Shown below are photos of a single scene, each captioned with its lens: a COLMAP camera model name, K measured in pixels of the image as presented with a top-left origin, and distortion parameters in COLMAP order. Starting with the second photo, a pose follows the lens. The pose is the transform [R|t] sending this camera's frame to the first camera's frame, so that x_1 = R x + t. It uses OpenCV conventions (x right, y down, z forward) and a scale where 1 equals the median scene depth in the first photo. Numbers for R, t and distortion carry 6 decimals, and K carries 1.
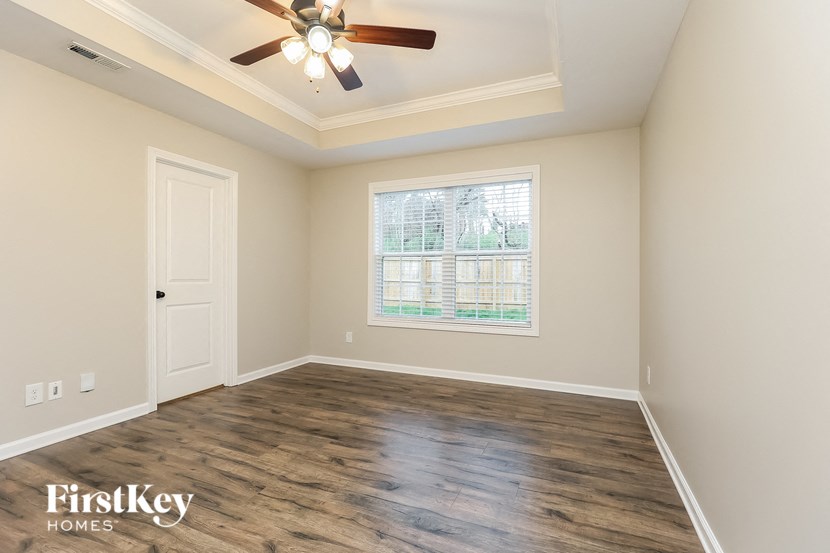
lens RADIAL K [[364.3, 0, 429.1], [0, 364.3, 277.8], [0, 0, 1]] dist [-0.008027, -0.000152]
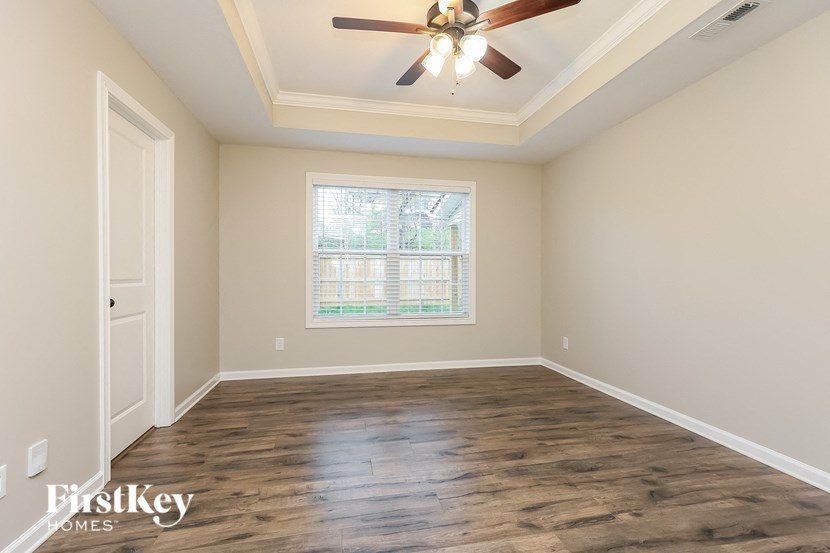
lens RADIAL K [[360.4, 0, 413.6], [0, 360.4, 277.3], [0, 0, 1]] dist [0.007314, 0.000103]
pose [[0.827791, -0.005790, 0.561006, -0.587280], [0.002997, 0.999978, 0.005897, -0.002076], [-0.561028, -0.003200, 0.827791, 0.133387]]
